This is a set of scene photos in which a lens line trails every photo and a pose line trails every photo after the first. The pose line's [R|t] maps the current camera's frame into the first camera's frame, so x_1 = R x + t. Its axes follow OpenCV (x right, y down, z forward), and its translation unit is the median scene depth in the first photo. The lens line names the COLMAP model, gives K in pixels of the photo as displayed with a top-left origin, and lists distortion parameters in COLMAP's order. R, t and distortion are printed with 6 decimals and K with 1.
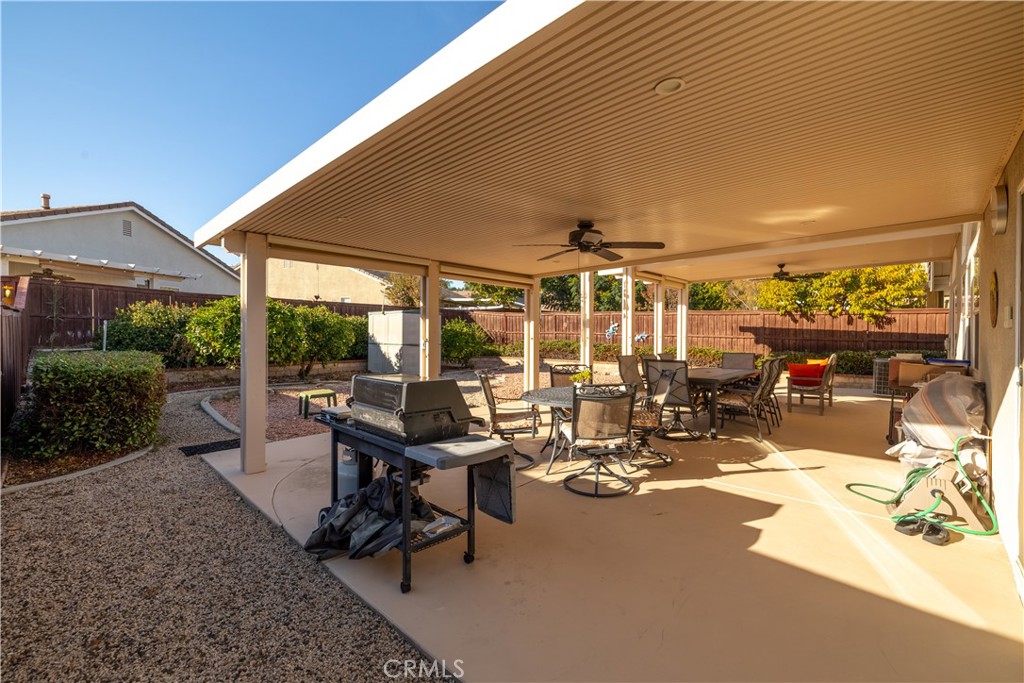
lens RADIAL K [[436.9, 0, 512.0], [0, 436.9, 341.5], [0, 0, 1]] dist [0.002940, -0.000175]
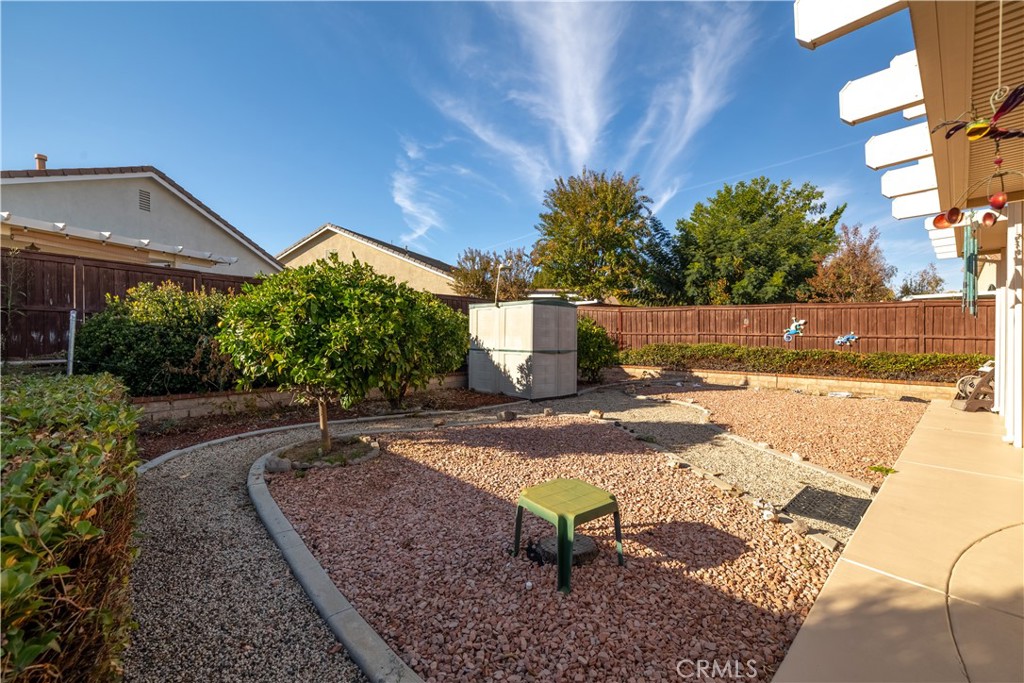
lens RADIAL K [[436.9, 0, 512.0], [0, 436.9, 341.5], [0, 0, 1]] dist [0.002940, -0.000175]
pose [[0.998857, -0.001598, -0.047764, -0.258180], [0.001391, 0.999989, -0.004371, -0.005591], [0.047770, 0.004300, 0.998849, 0.346374]]
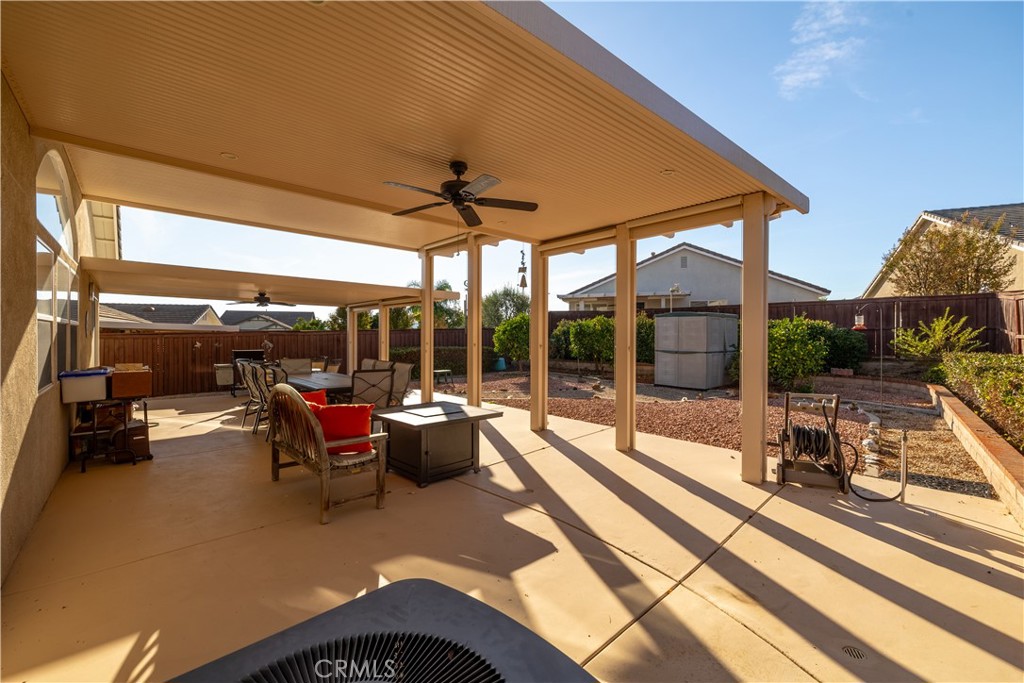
lens RADIAL K [[436.9, 0, 512.0], [0, 436.9, 341.5], [0, 0, 1]] dist [0.002940, -0.000175]
pose [[-0.098366, 0.009615, -0.995104, 0.756737], [-0.017881, 0.999775, 0.011428, -0.018340], [0.994990, 0.018917, -0.098172, 0.814378]]
